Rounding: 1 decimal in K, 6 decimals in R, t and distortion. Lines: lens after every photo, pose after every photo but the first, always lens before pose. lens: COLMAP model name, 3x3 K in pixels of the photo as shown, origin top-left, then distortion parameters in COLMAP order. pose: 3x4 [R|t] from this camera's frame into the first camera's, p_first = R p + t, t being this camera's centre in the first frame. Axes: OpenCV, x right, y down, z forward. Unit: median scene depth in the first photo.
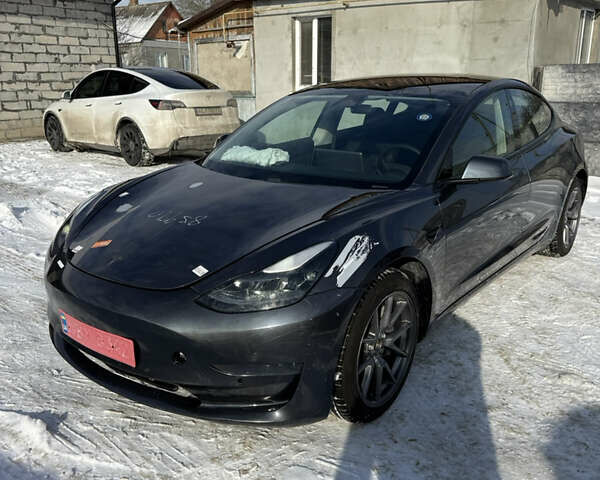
lens RADIAL K [[558.1, 0, 300.0], [0, 558.1, 240.0], [0, 0, 1]] dist [0.096074, -0.169672]
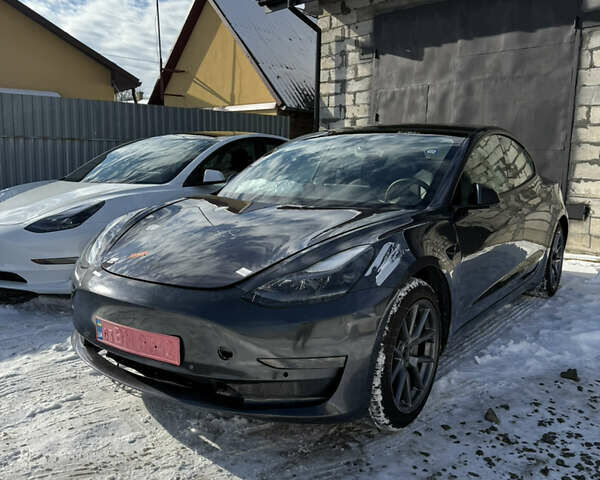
lens RADIAL K [[558.1, 0, 300.0], [0, 558.1, 240.0], [0, 0, 1]] dist [0.096074, -0.169672]
pose [[0.998048, 0.012077, 0.061278, -0.134294], [-0.003882, 0.991226, -0.132124, 0.129569], [-0.062336, 0.131628, 0.989337, -0.050017]]
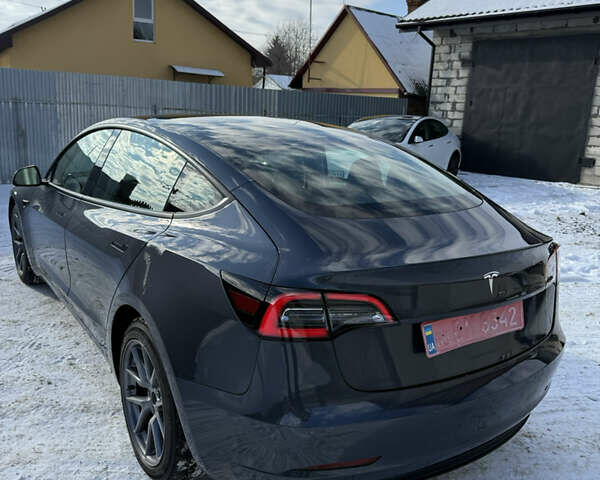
lens RADIAL K [[560.3, 0, 302.5], [0, 560.3, 241.4], [0, 0, 1]] dist [0.072162, -0.123564]
pose [[0.997996, 0.039864, 0.049138, -1.589529], [-0.037195, 0.997843, -0.054098, 0.778250], [-0.051188, 0.052162, 0.997326, -2.660147]]
